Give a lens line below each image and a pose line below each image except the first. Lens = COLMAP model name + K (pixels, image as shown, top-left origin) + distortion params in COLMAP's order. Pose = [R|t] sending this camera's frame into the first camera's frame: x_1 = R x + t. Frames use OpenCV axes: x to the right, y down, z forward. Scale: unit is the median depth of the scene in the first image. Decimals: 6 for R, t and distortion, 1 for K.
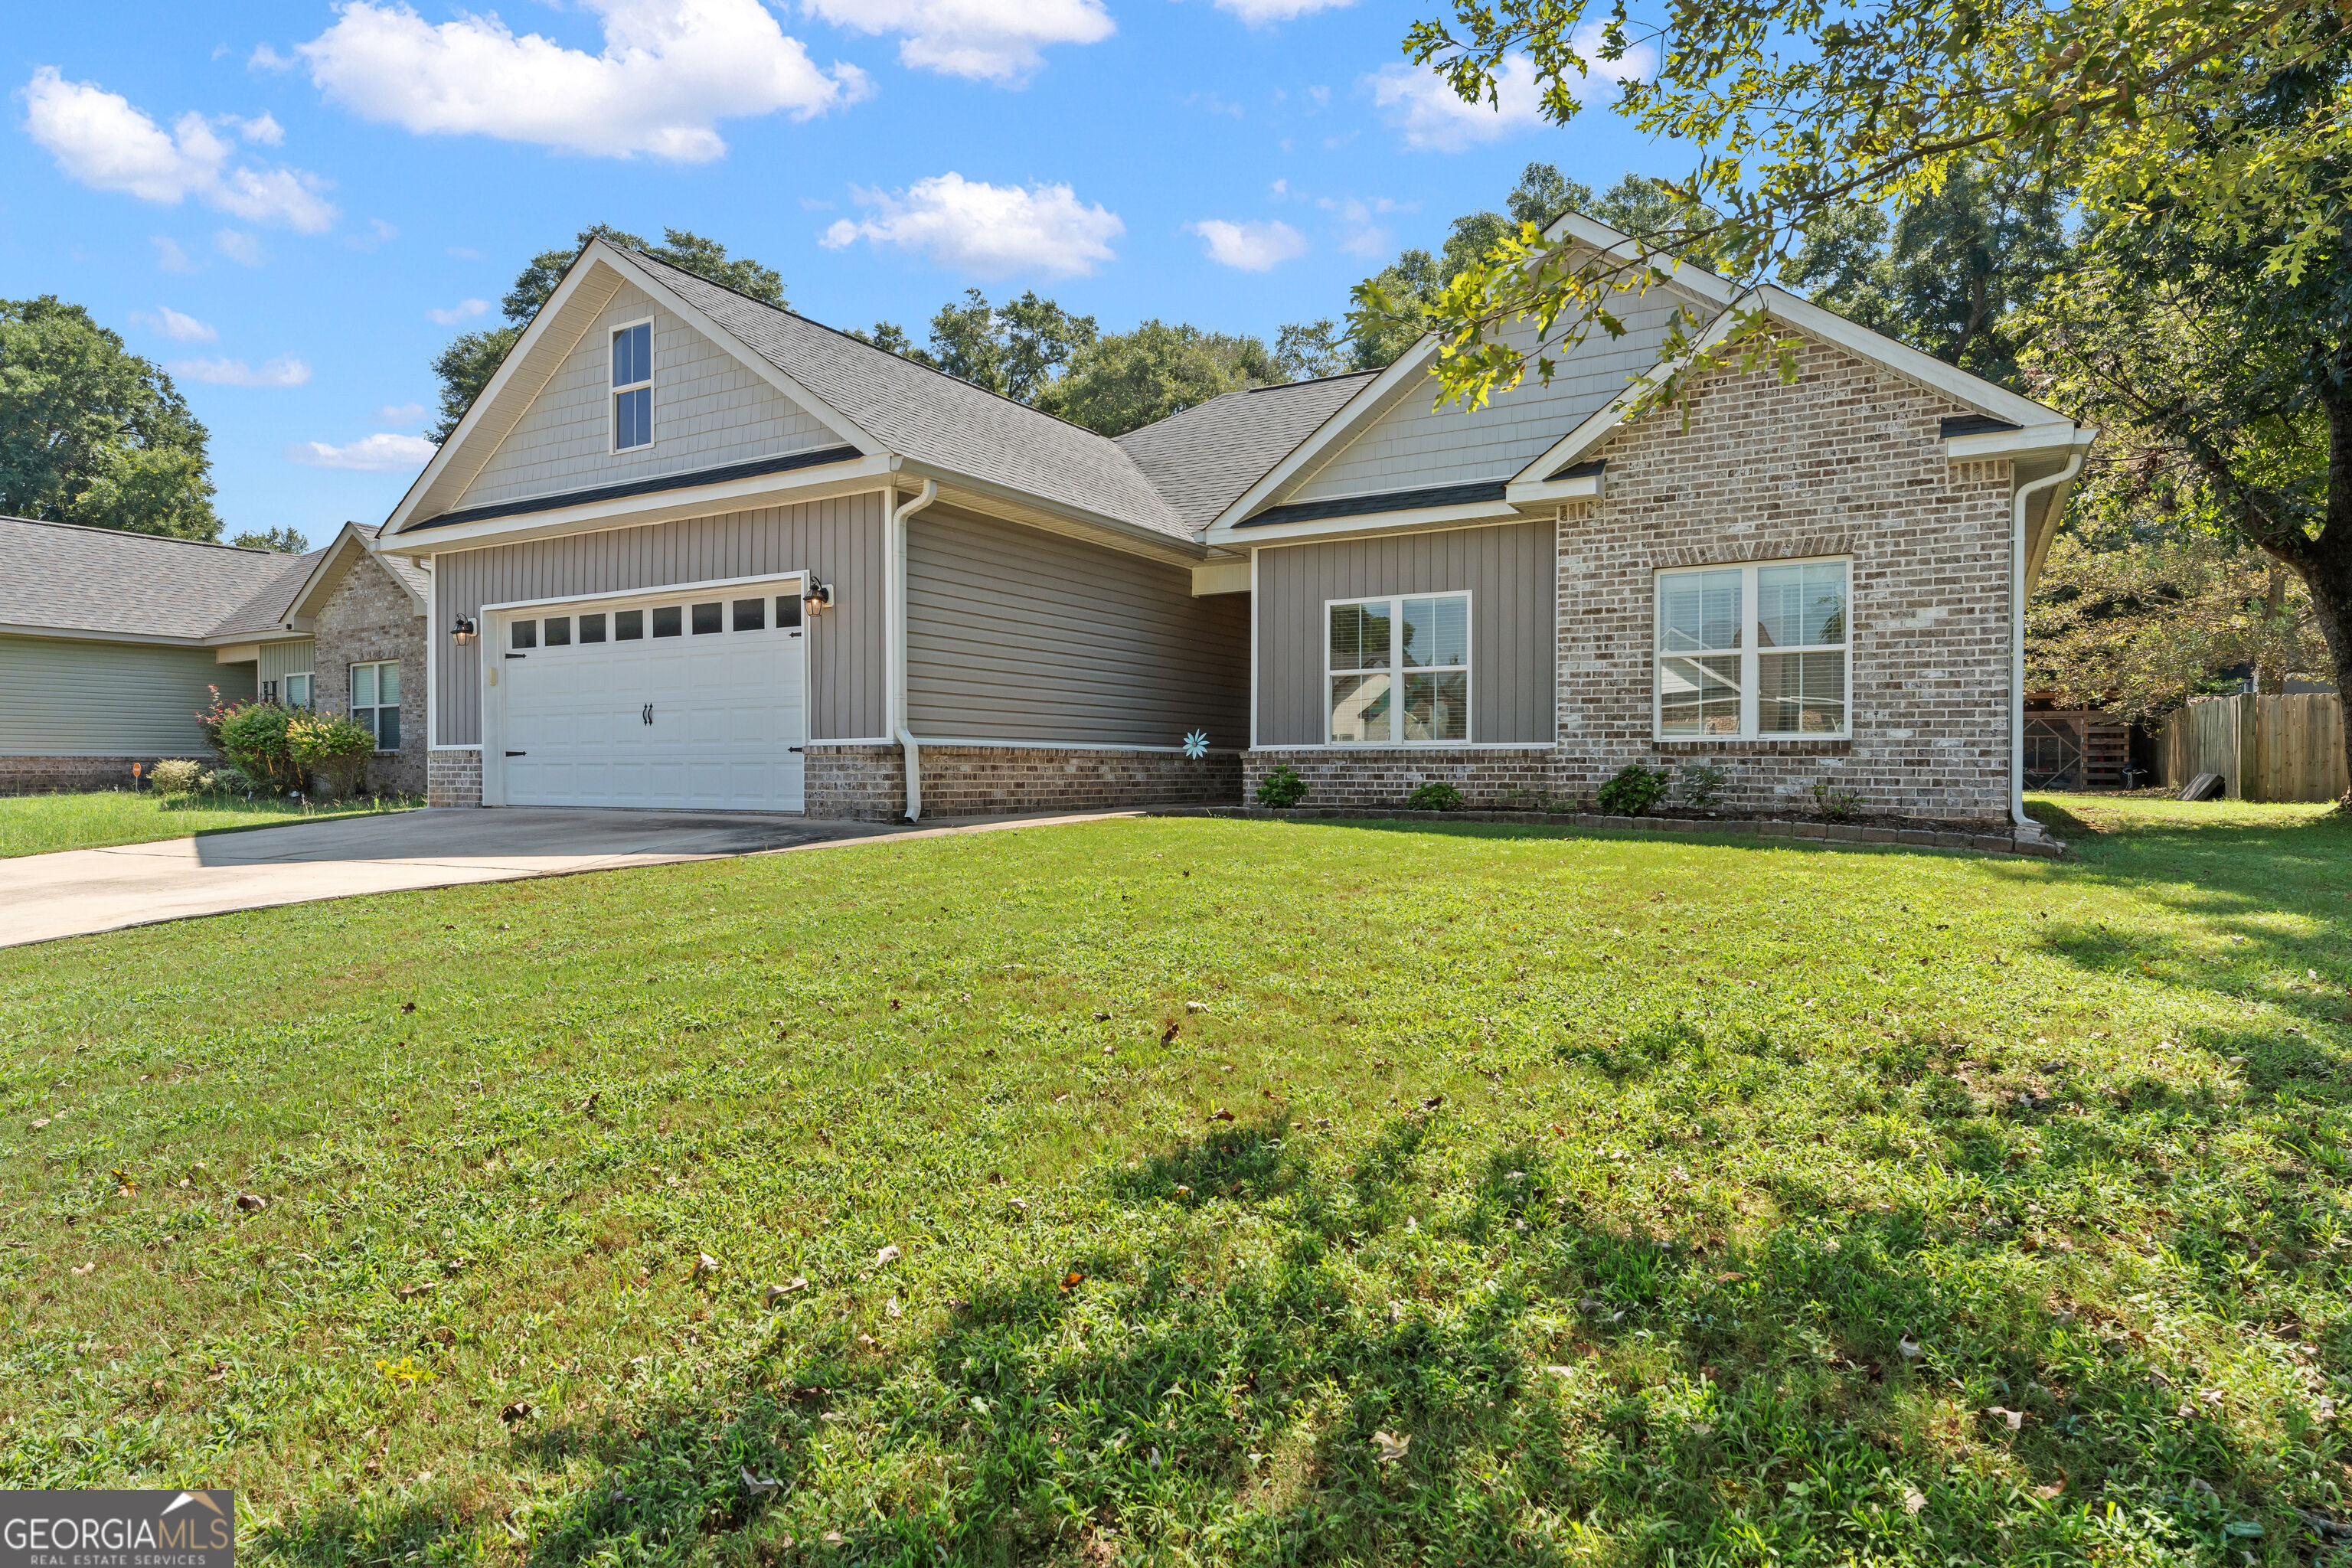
lens RADIAL K [[1215.9, 0, 1178.3], [0, 1215.9, 777.8], [0, 0, 1]] dist [0.000215, 0.000000]
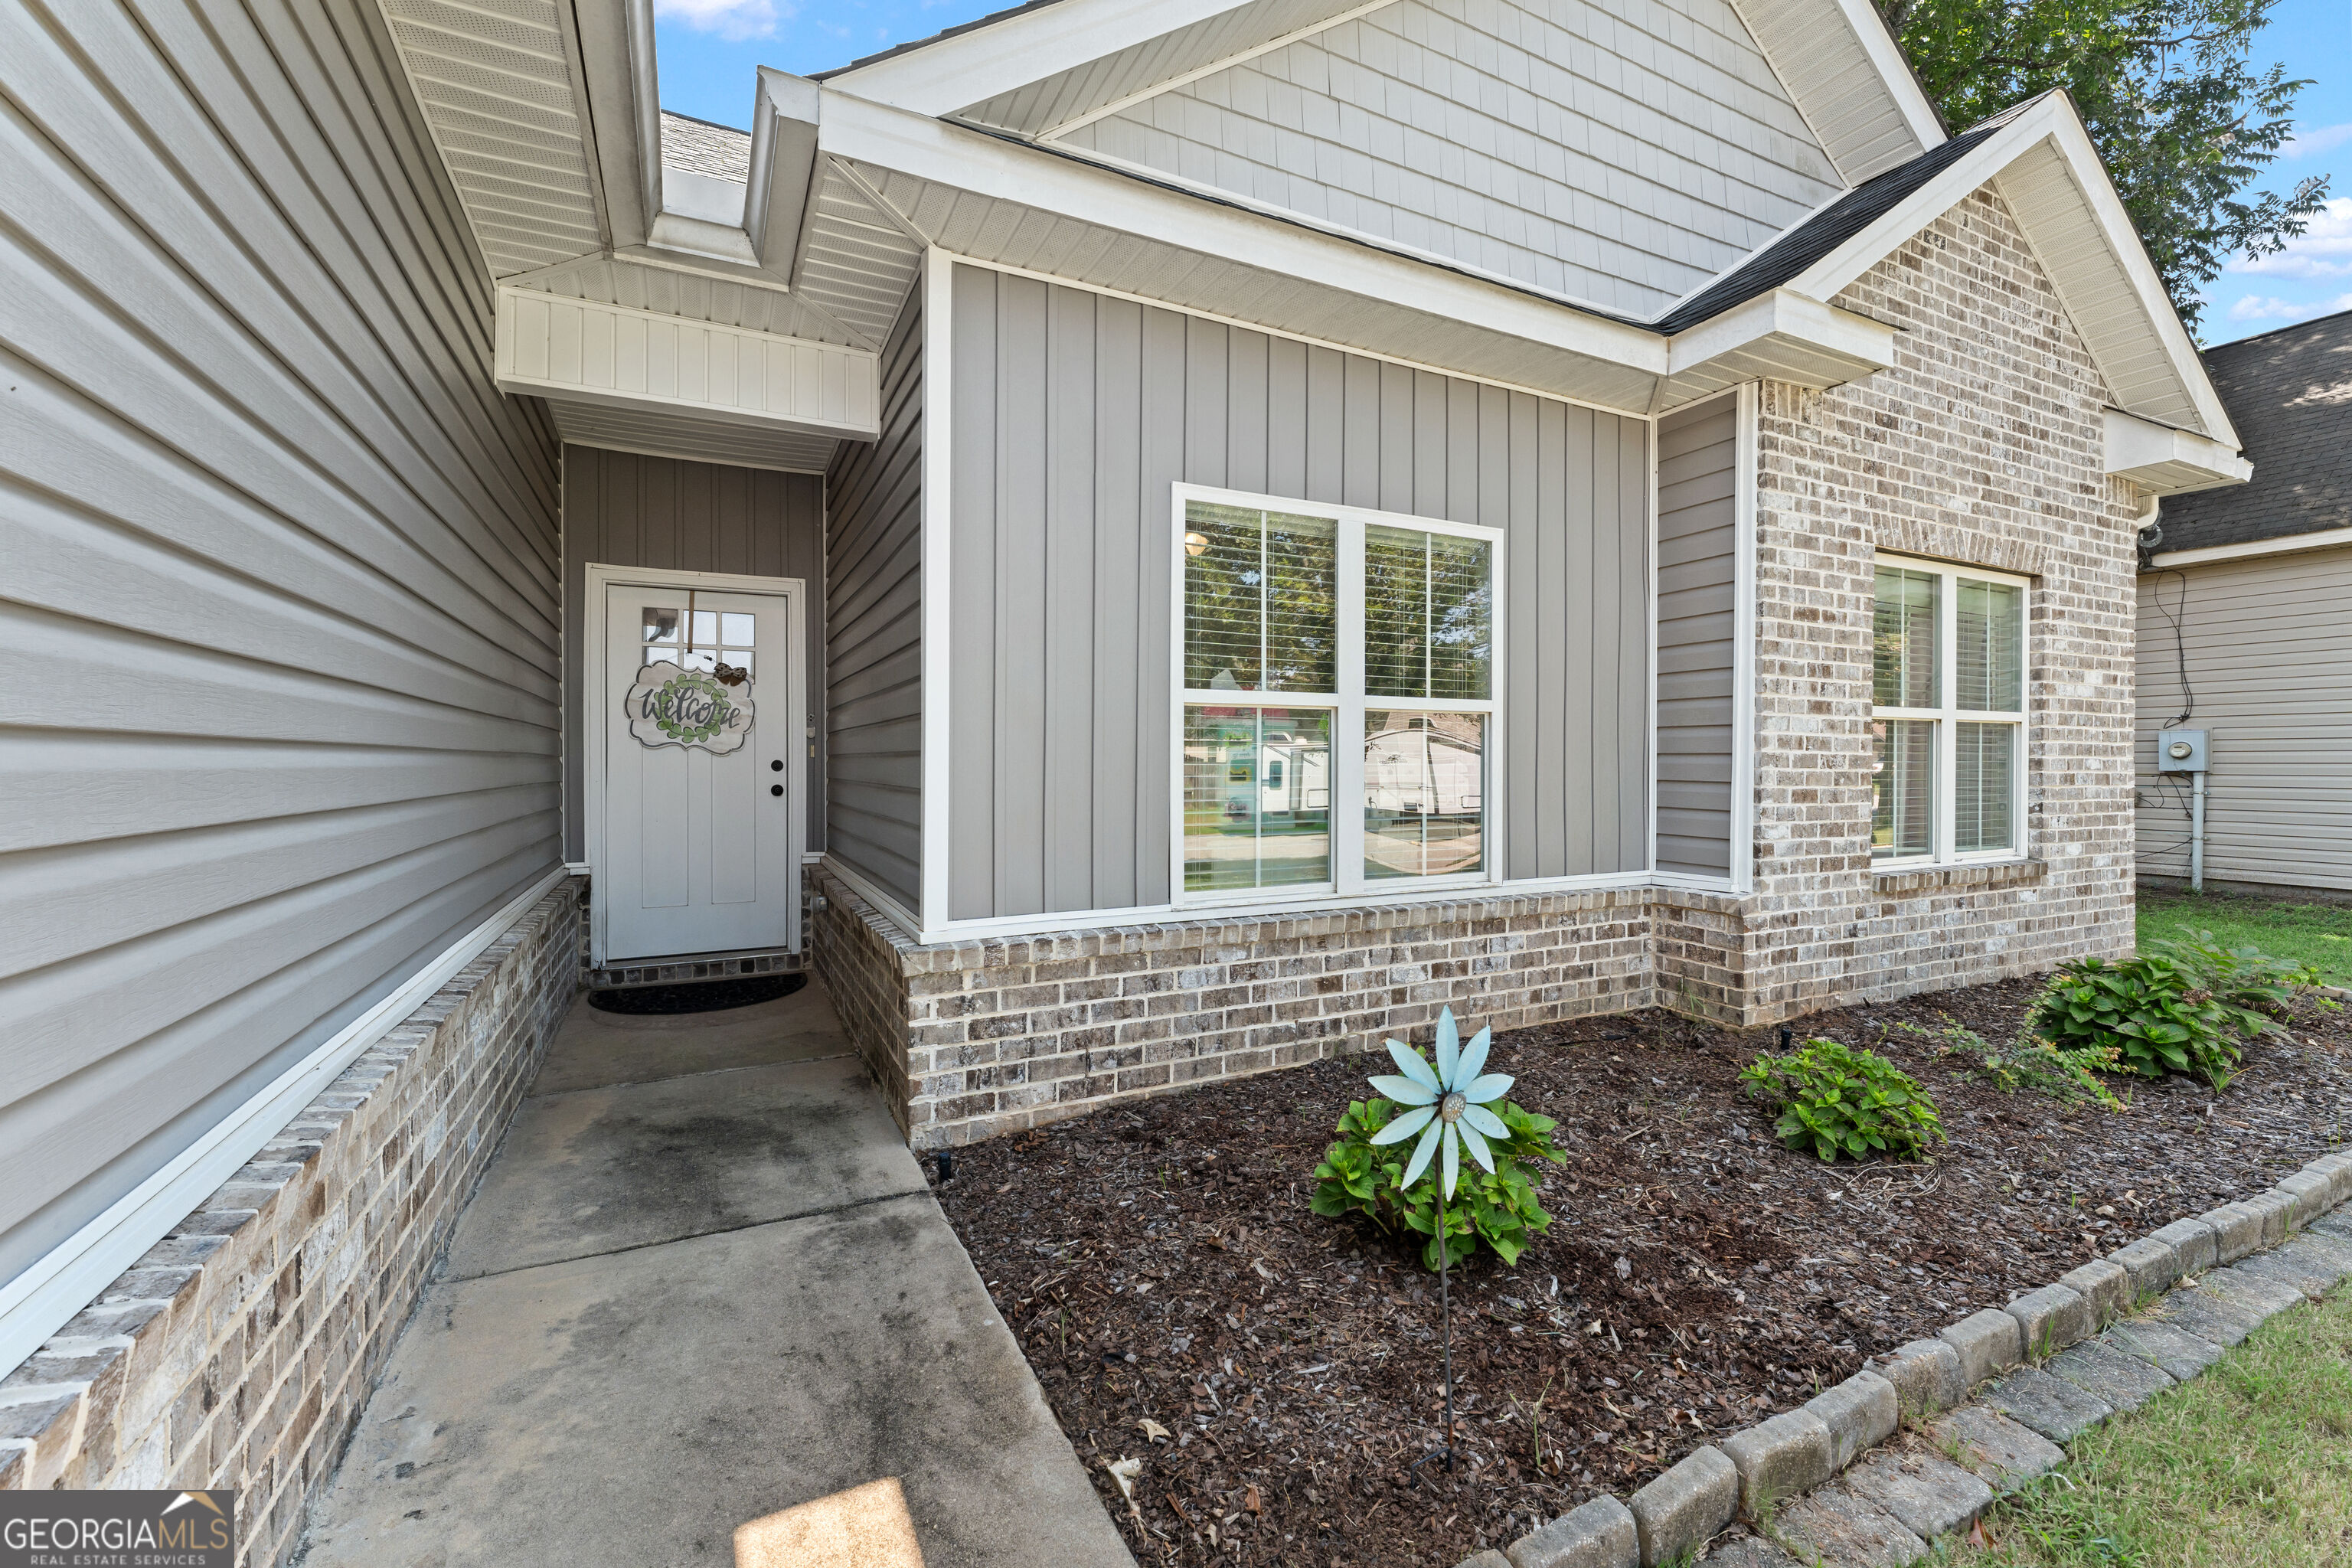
lens RADIAL K [[949.4, 0, 1181.8], [0, 949.4, 768.5], [0, 0, 1]] dist [0.002168, -0.000708]
pose [[0.547484, -0.004921, 0.836801, -0.117301], [0.008352, 0.999965, 0.000416, -0.076740], [-0.836774, 0.006761, 0.547506, 0.998888]]
